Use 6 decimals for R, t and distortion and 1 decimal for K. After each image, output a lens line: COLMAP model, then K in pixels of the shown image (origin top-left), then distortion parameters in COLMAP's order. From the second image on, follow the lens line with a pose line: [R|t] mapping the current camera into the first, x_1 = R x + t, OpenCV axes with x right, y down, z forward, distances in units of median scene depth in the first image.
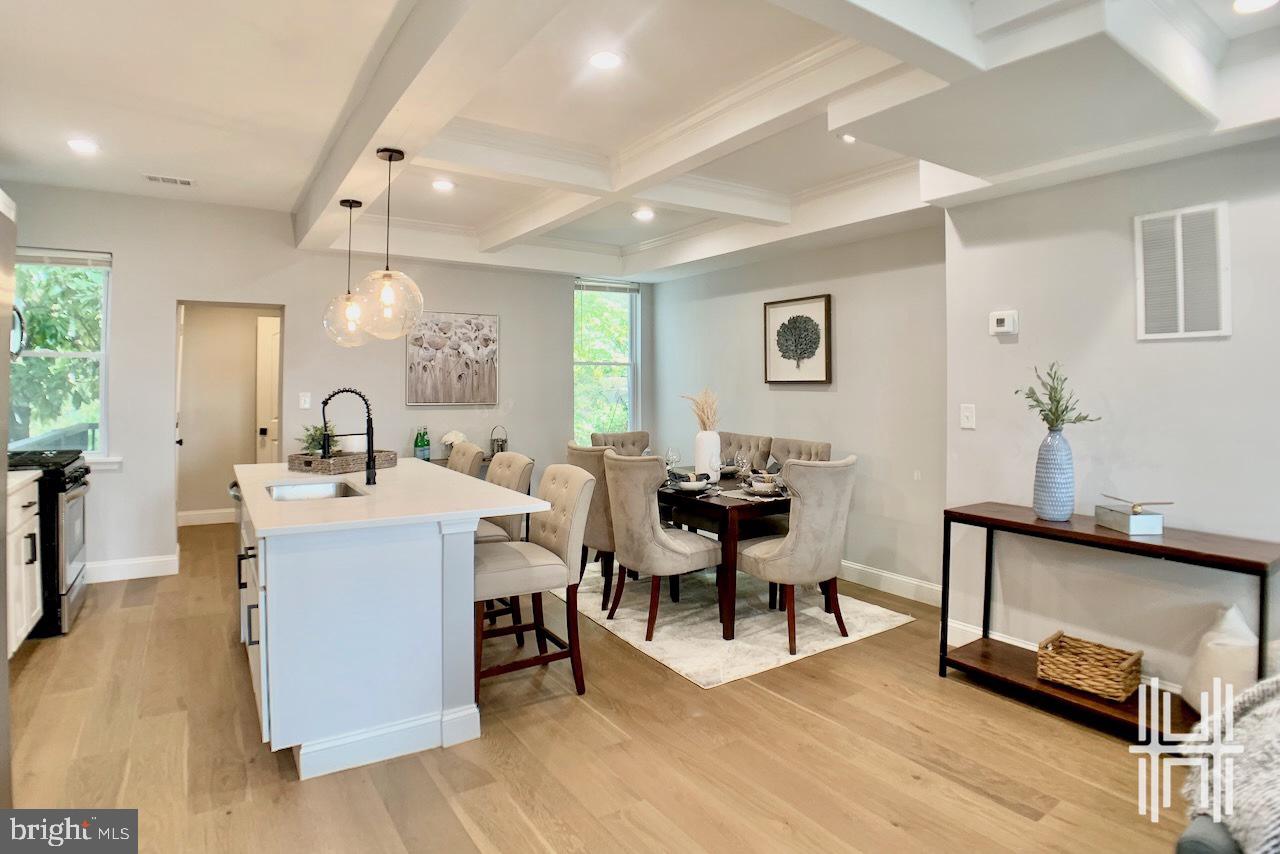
lens RADIAL K [[666.5, 0, 637.2], [0, 666.5, 362.1], [0, 0, 1]] dist [-0.074301, -0.000303]
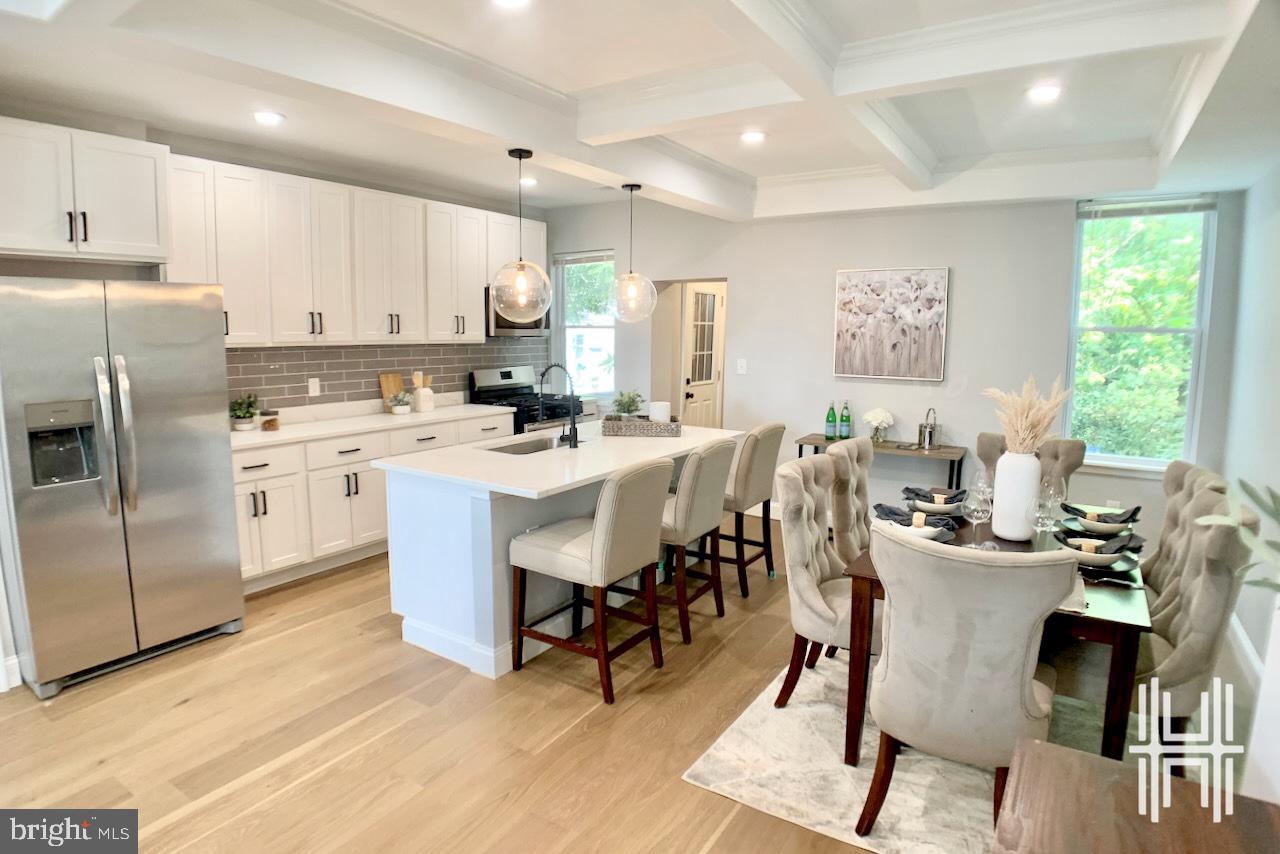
lens RADIAL K [[687.1, 0, 653.9], [0, 687.1, 416.2], [0, 0, 1]] dist [-0.066946, -0.001533]
pose [[0.416841, 0.118303, -0.901248, 0.405369], [0.022386, 0.989858, 0.140288, -0.018194], [0.908704, -0.078653, 0.409965, 0.363409]]
